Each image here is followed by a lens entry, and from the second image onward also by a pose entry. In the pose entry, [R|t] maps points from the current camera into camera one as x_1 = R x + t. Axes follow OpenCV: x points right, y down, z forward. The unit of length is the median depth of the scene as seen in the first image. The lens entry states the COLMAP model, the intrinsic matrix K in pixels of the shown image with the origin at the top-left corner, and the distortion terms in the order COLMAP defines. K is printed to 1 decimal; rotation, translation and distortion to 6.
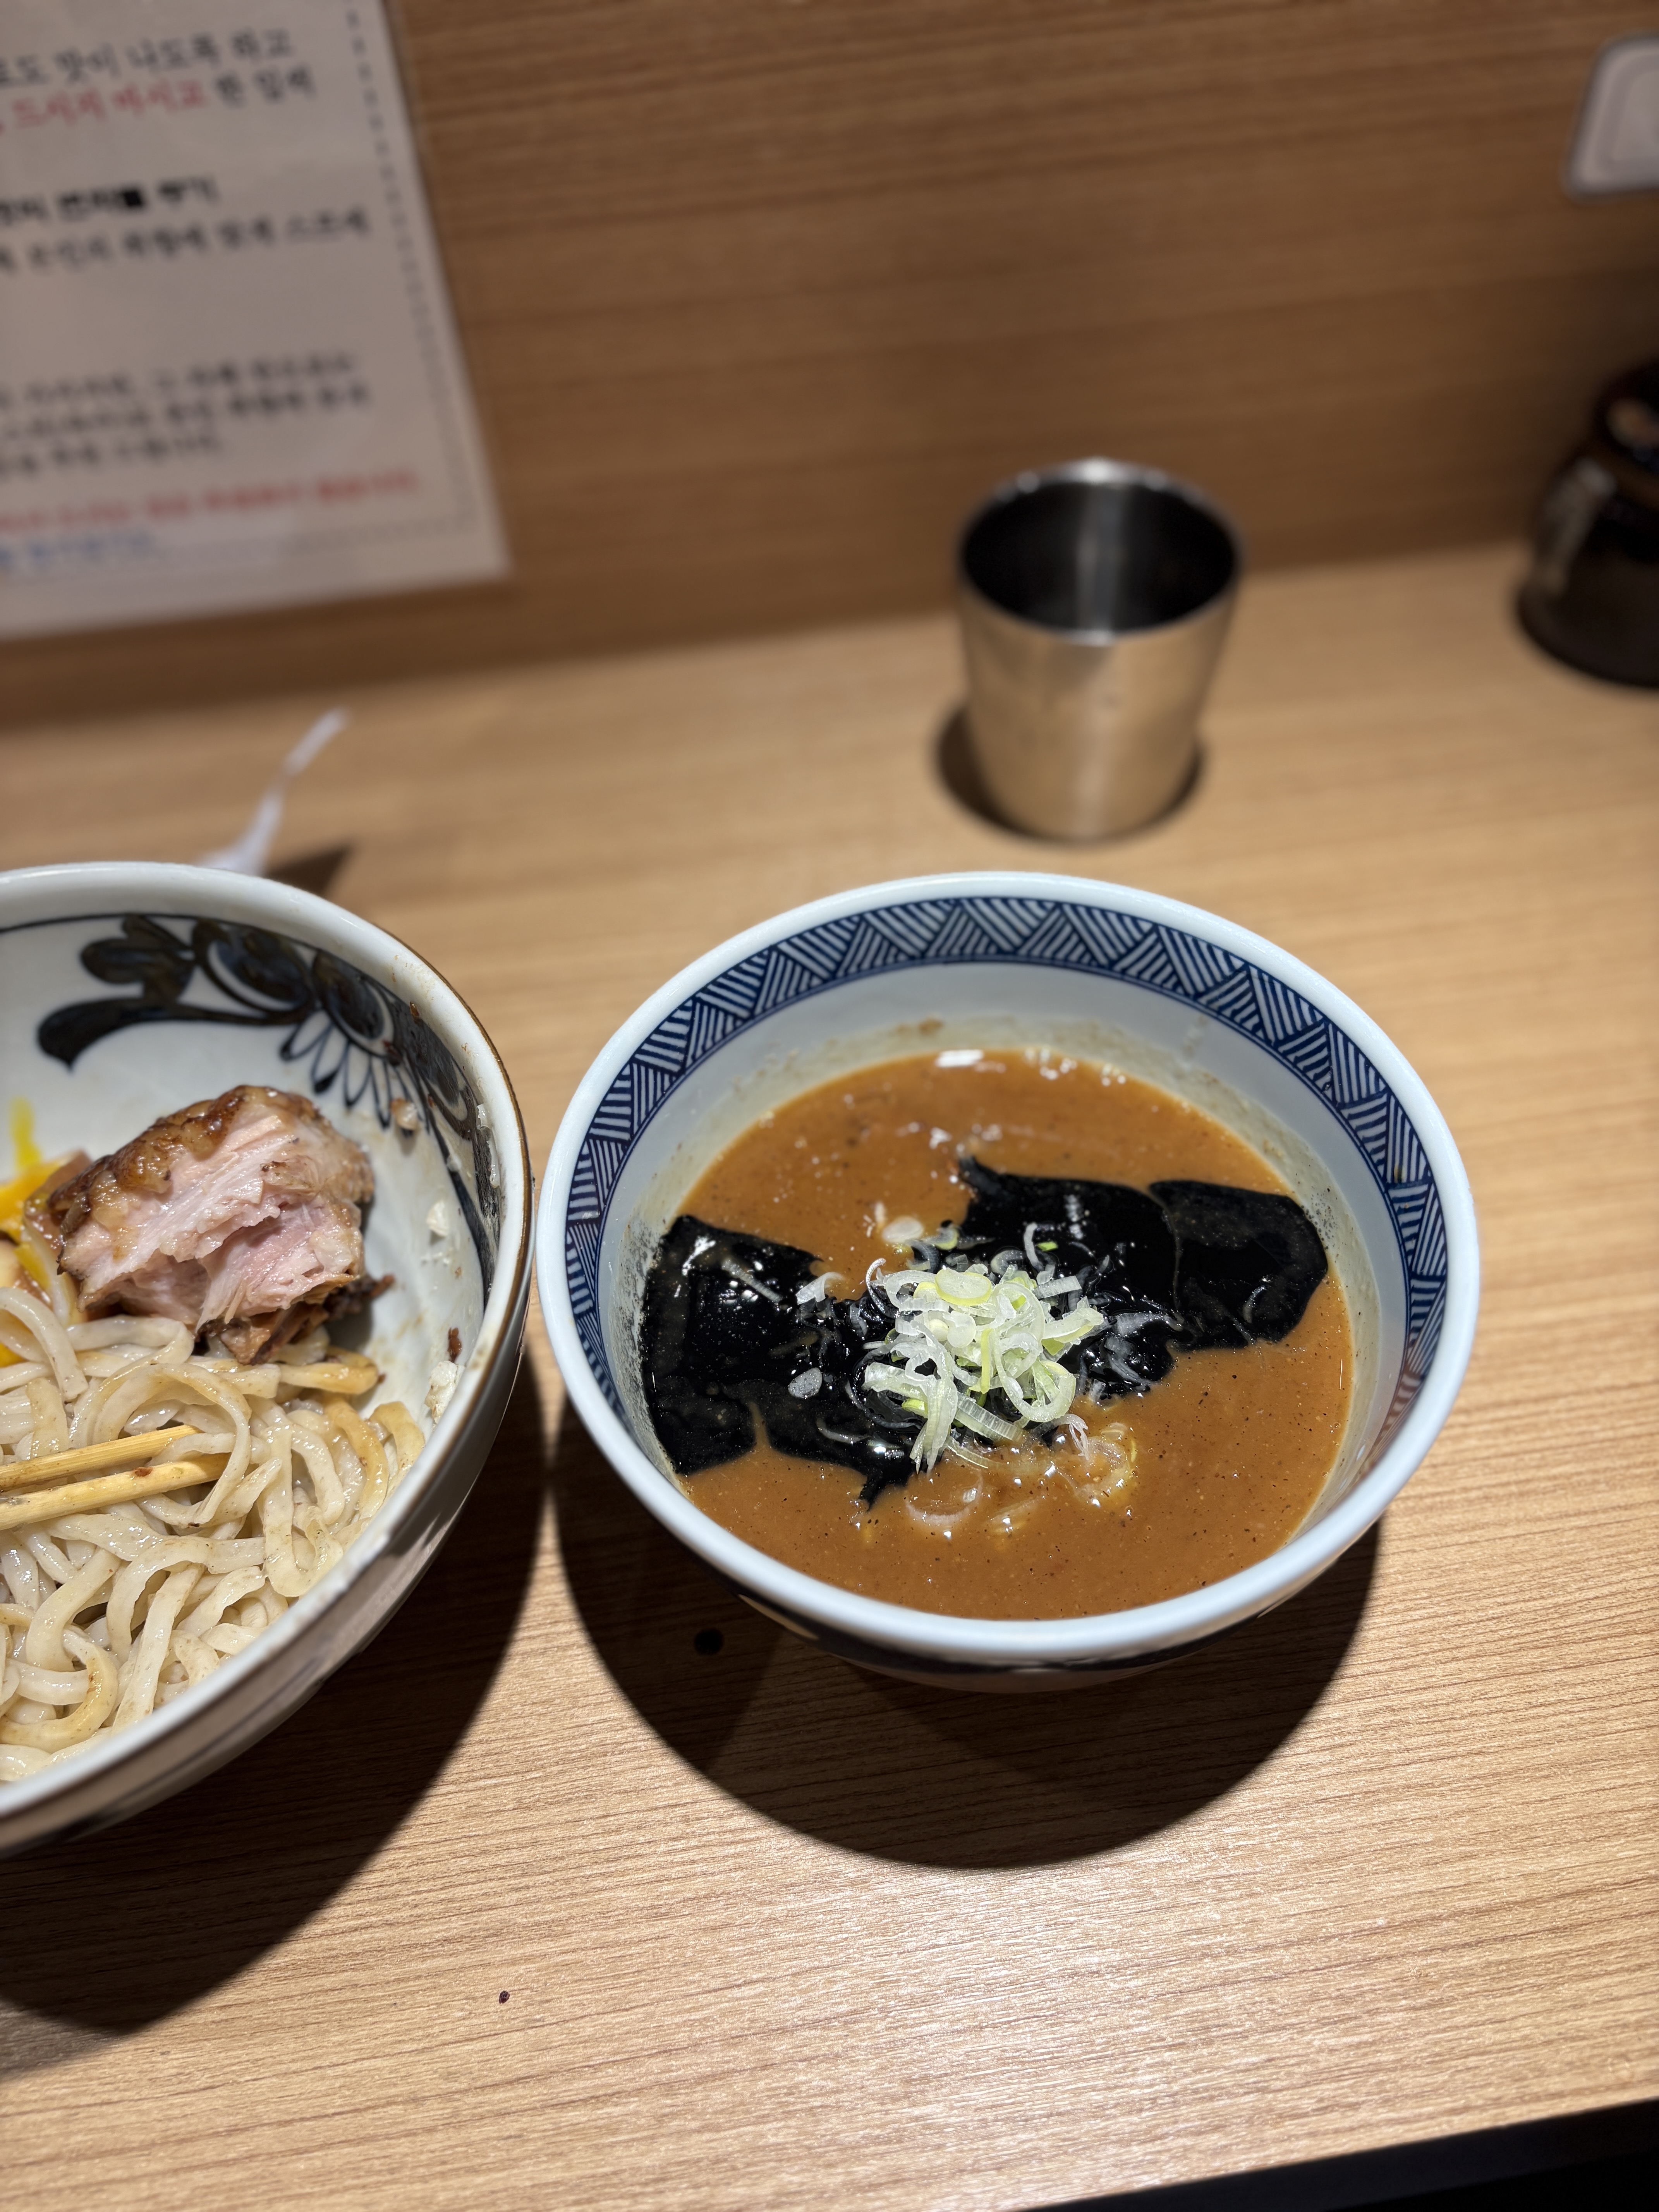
lens RADIAL K [[1686.1, 0, 828.3], [0, 1686.1, 1104.5], [0, 0, 1]] dist [0.025437, -0.050216]
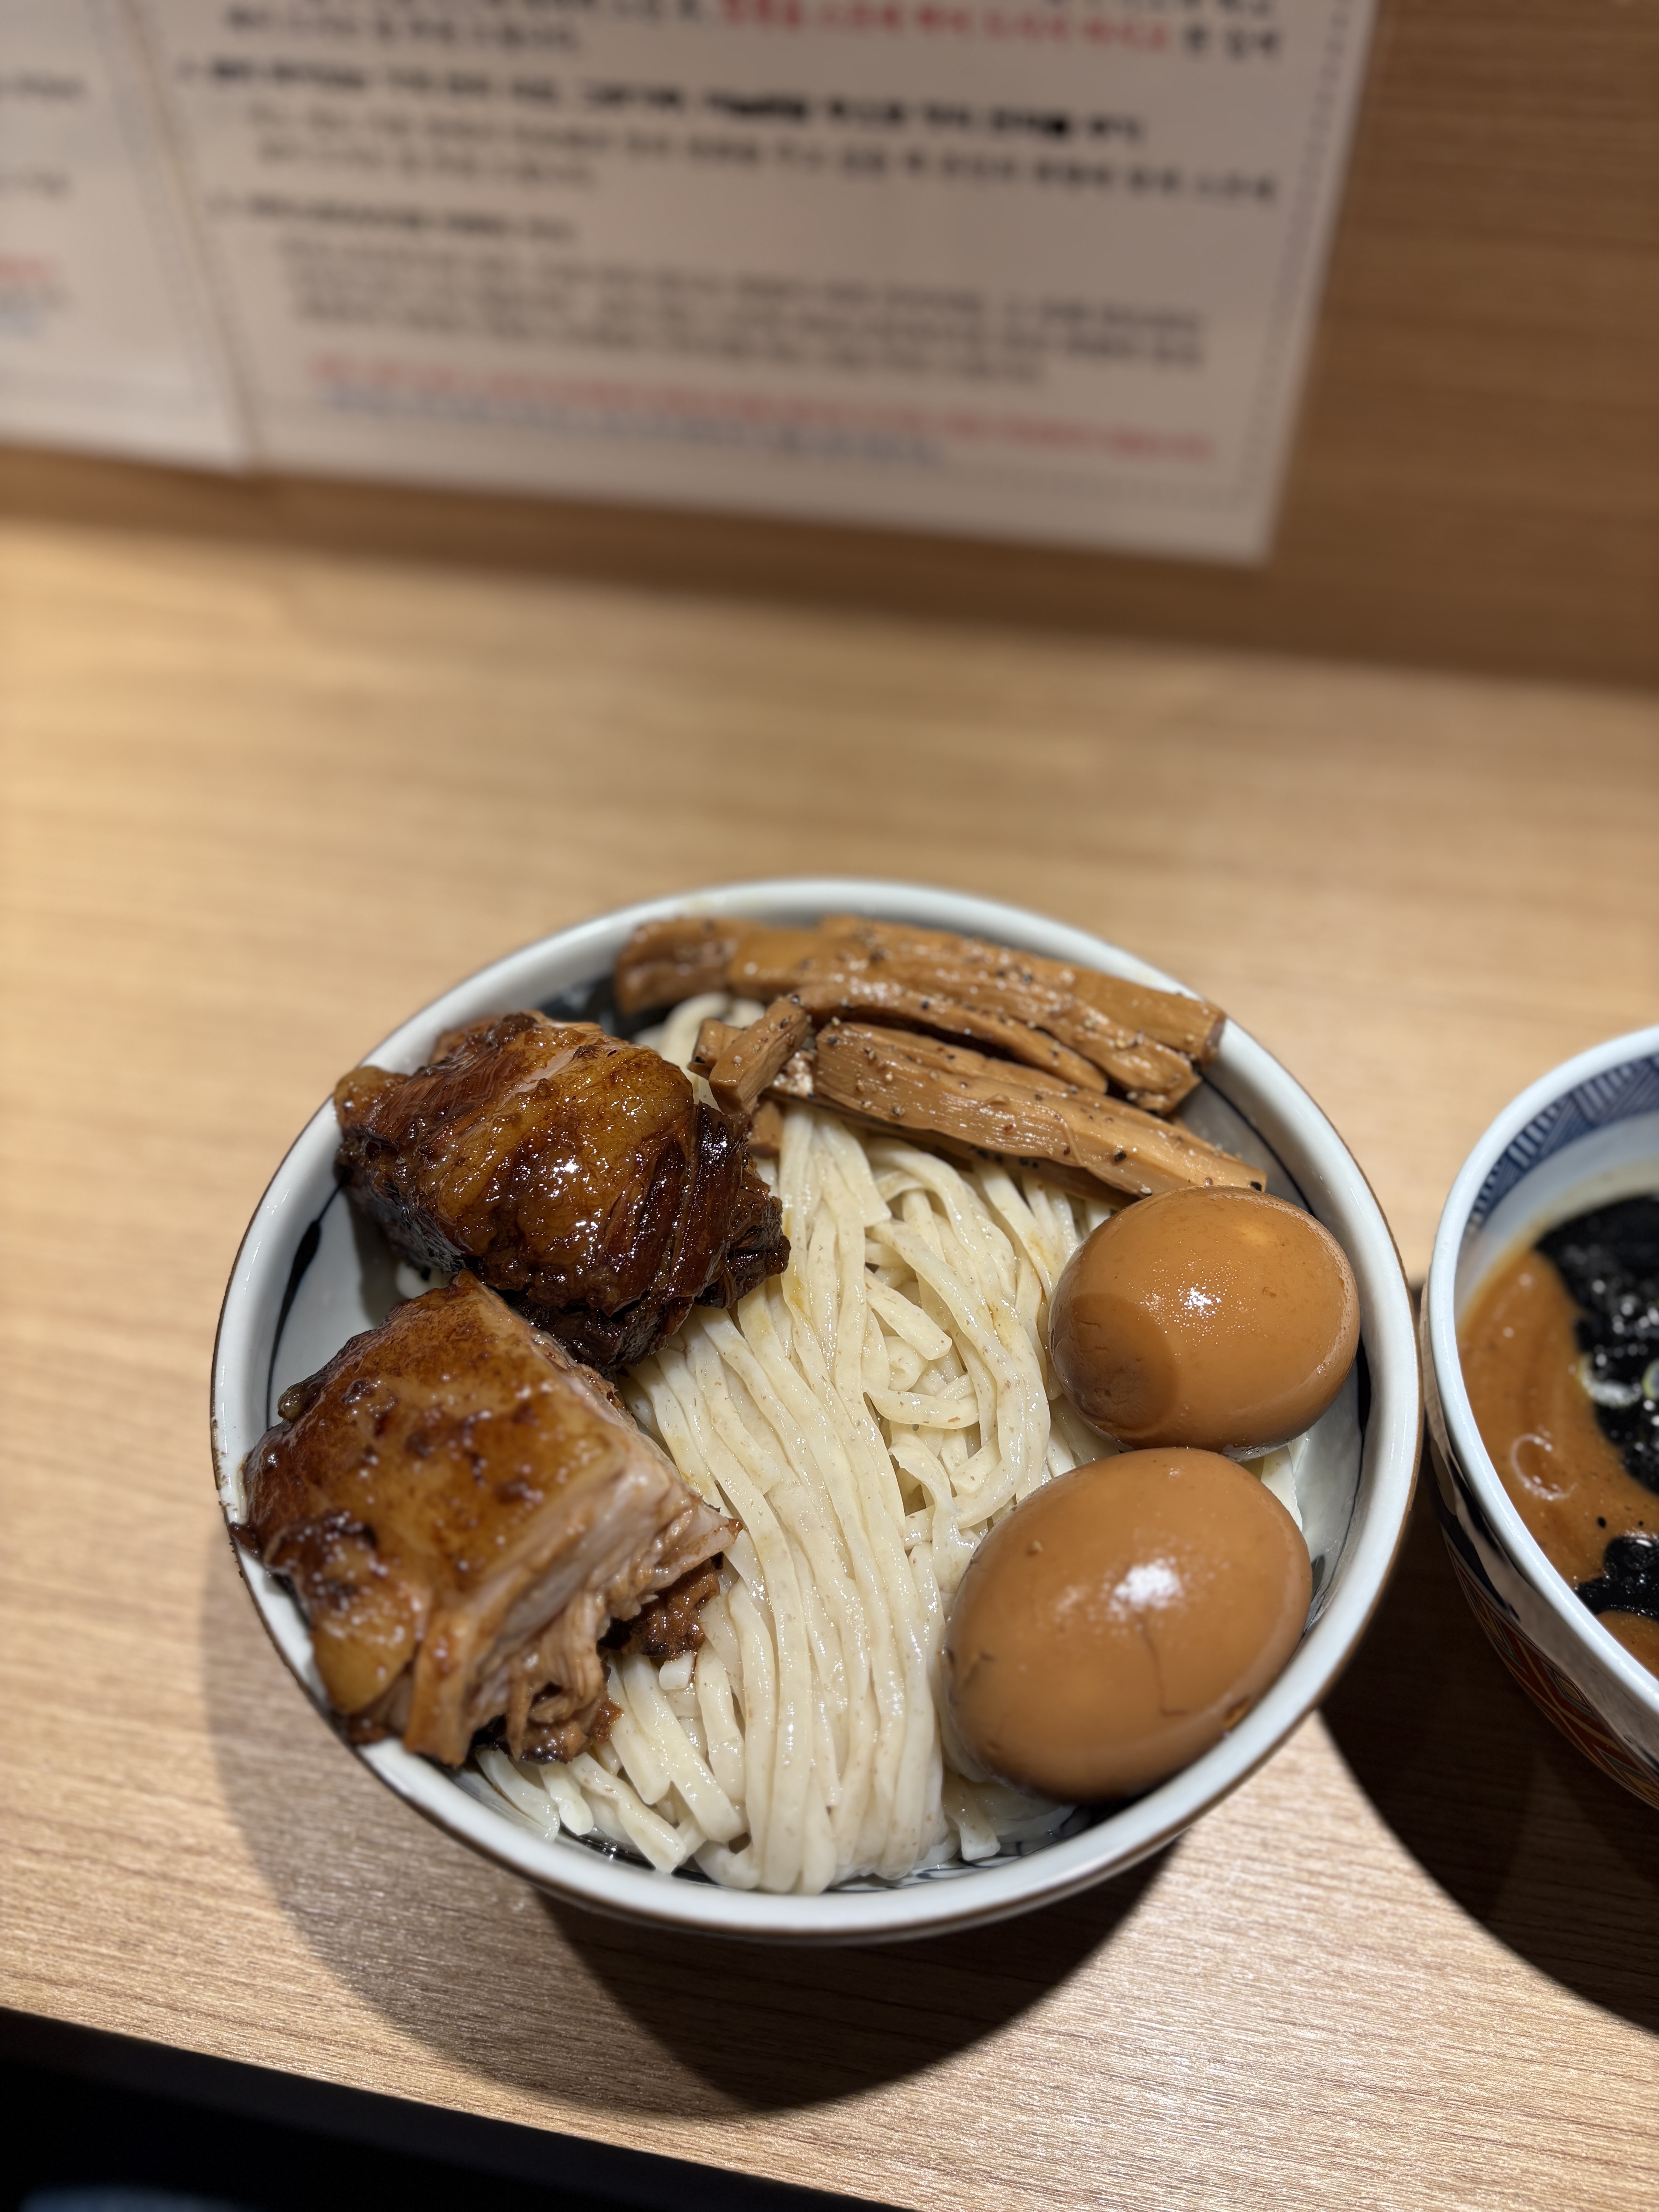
lens RADIAL K [[1686.1, 0, 816.1], [0, 1686.1, 1097.8], [0, 0, 1]] dist [0.025437, -0.050216]
pose [[0.947511, 0.270432, -0.170557, -0.227702], [-0.265869, 0.962738, 0.049488, 0.013689], [0.177585, -0.001544, 0.984104, -0.028169]]
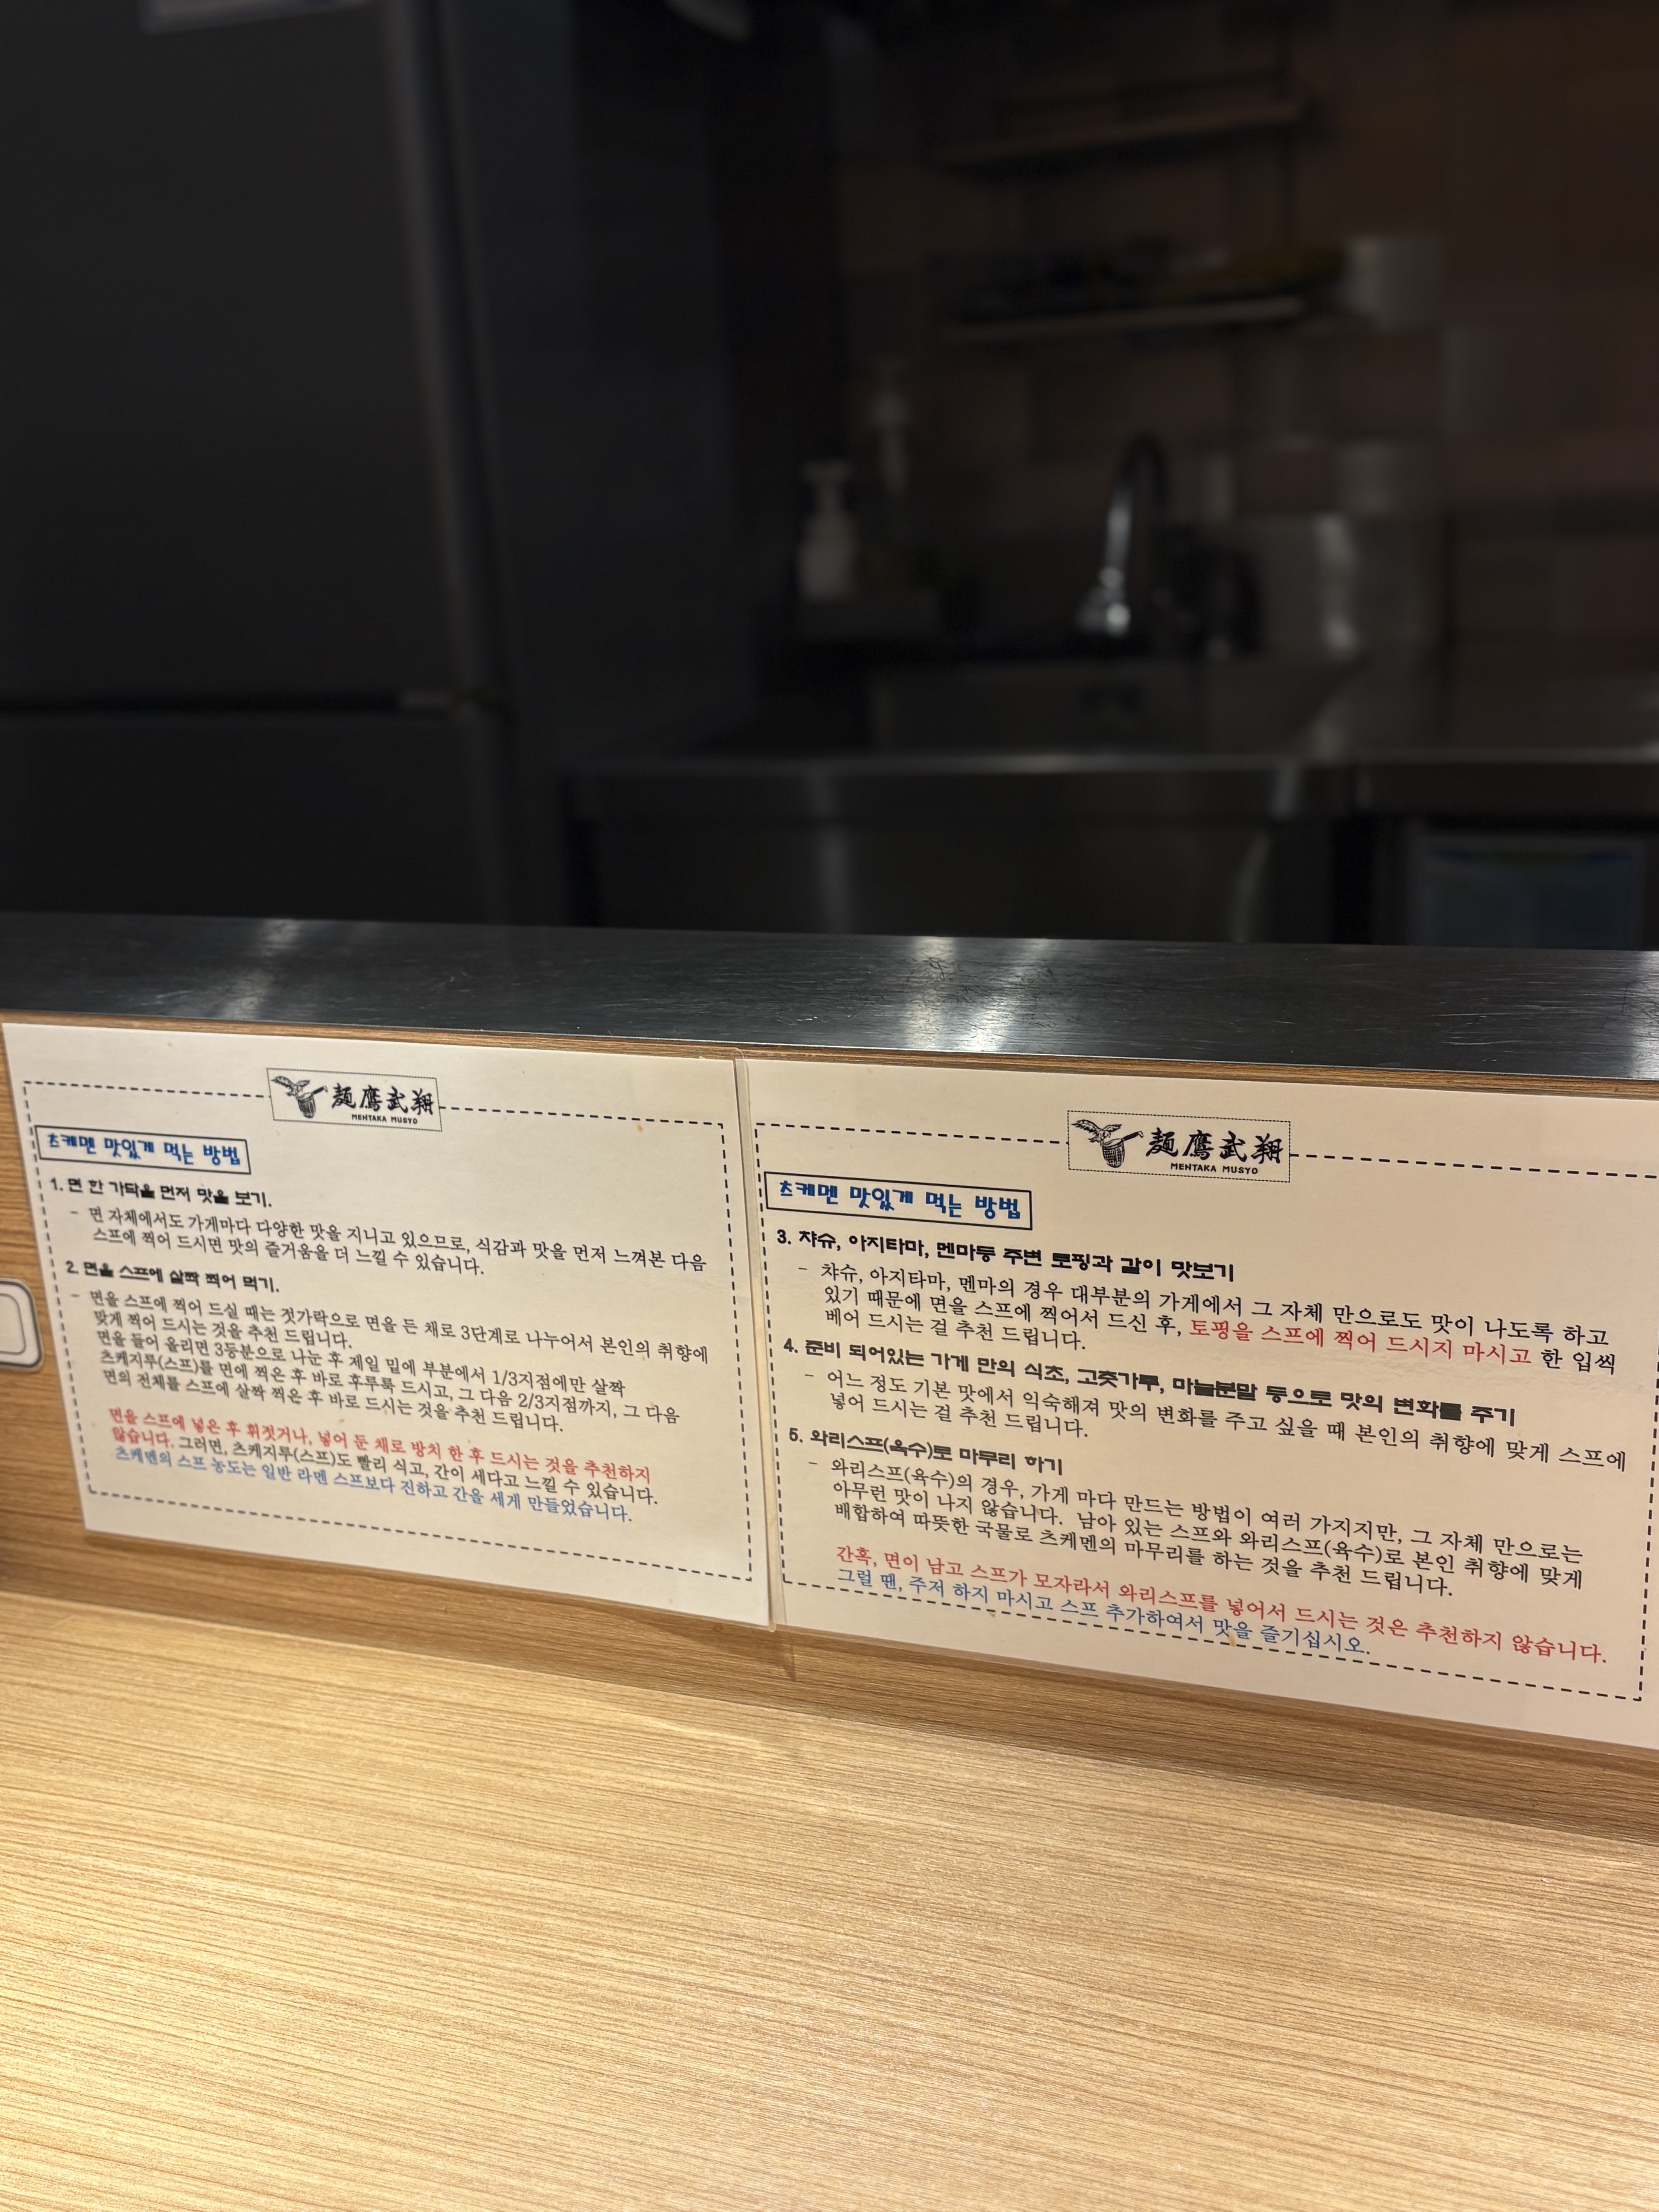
lens RADIAL K [[2181.1, 0, 779.8], [0, 2181.1, 1085.3], [0, 0, 1]] dist [-0.018898, 0.000000]
pose [[0.876786, 0.130401, -0.462863, -0.119160], [-0.361814, 0.812916, -0.456353, 0.237638], [0.316760, 0.567594, 0.759935, -0.641046]]
